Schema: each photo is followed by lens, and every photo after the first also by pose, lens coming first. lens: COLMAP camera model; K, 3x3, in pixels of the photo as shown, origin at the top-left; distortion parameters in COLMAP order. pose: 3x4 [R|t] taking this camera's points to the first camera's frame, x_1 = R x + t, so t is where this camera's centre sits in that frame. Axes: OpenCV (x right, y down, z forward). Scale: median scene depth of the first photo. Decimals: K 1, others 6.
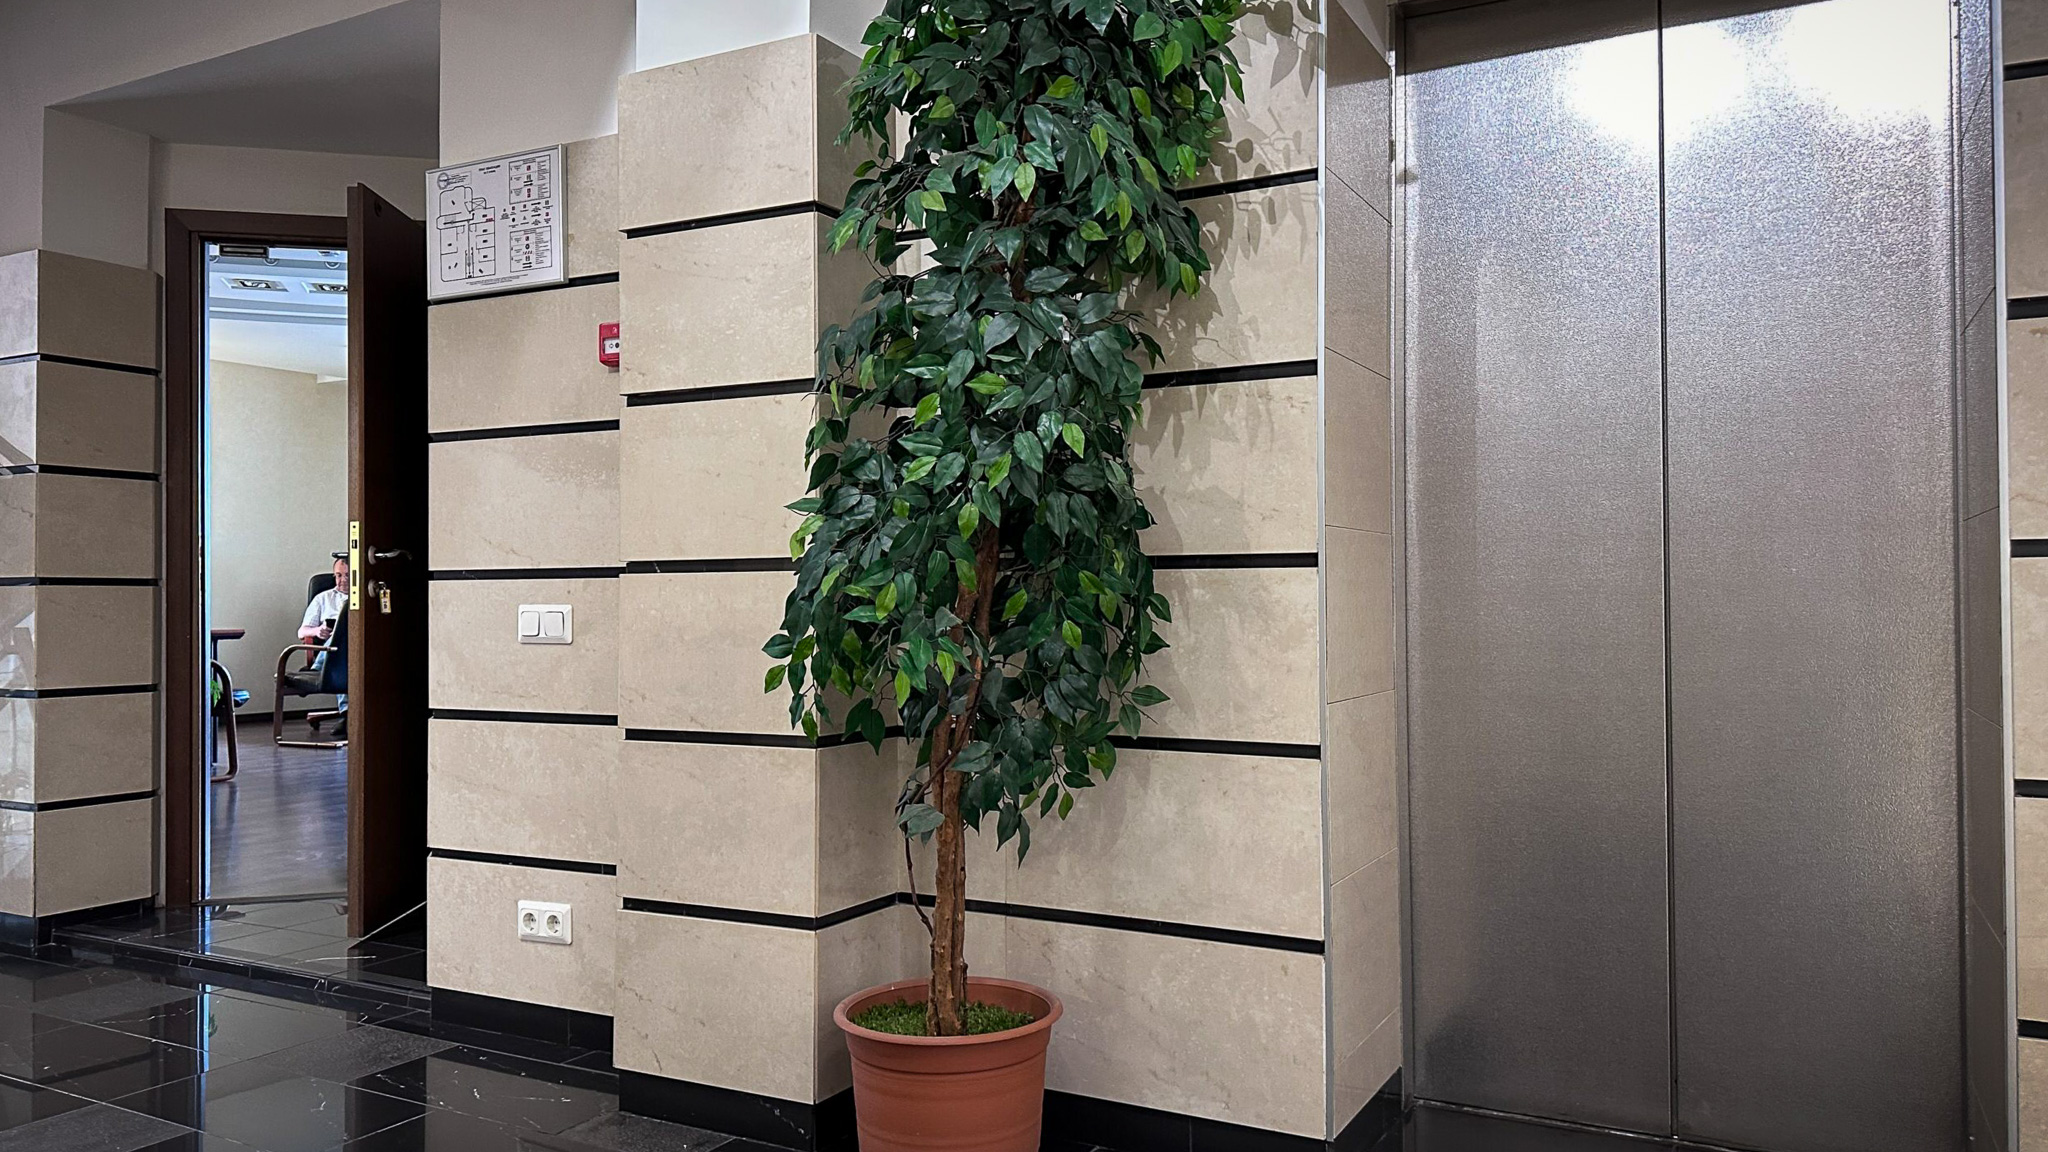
lens RADIAL K [[1492.6, 0, 1030.8], [0, 1492.6, 581.1], [0, 0, 1]] dist [0.149046, -0.452367]
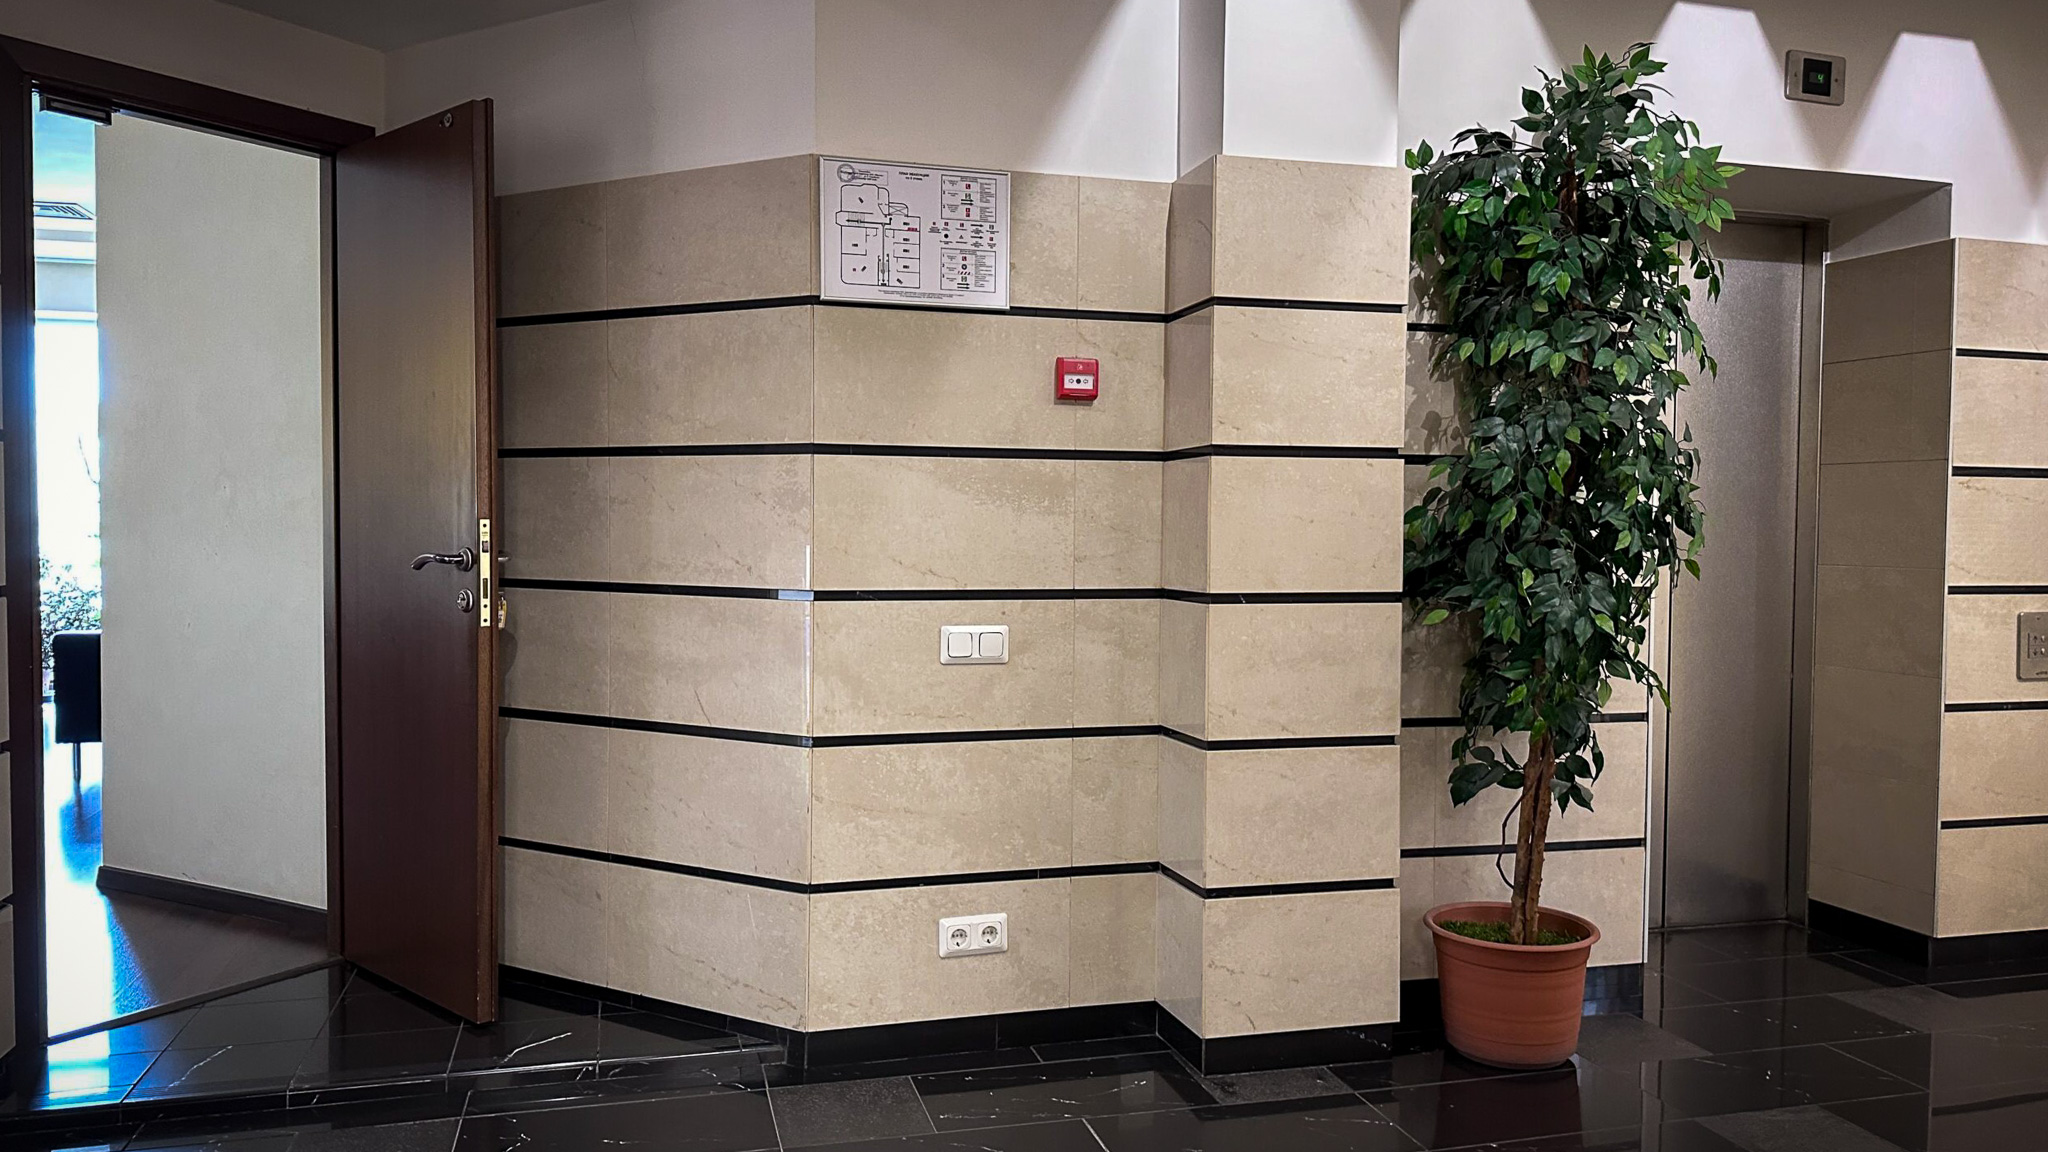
lens RADIAL K [[1440.6, 0, 1046.8], [0, 1440.6, 579.4], [0, 0, 1]] dist [0.073794, -0.114098]
pose [[0.723155, -0.015130, 0.690520, -0.968339], [-0.020494, 0.998850, 0.043348, -0.059308], [-0.690381, -0.045499, 0.722014, 0.271114]]
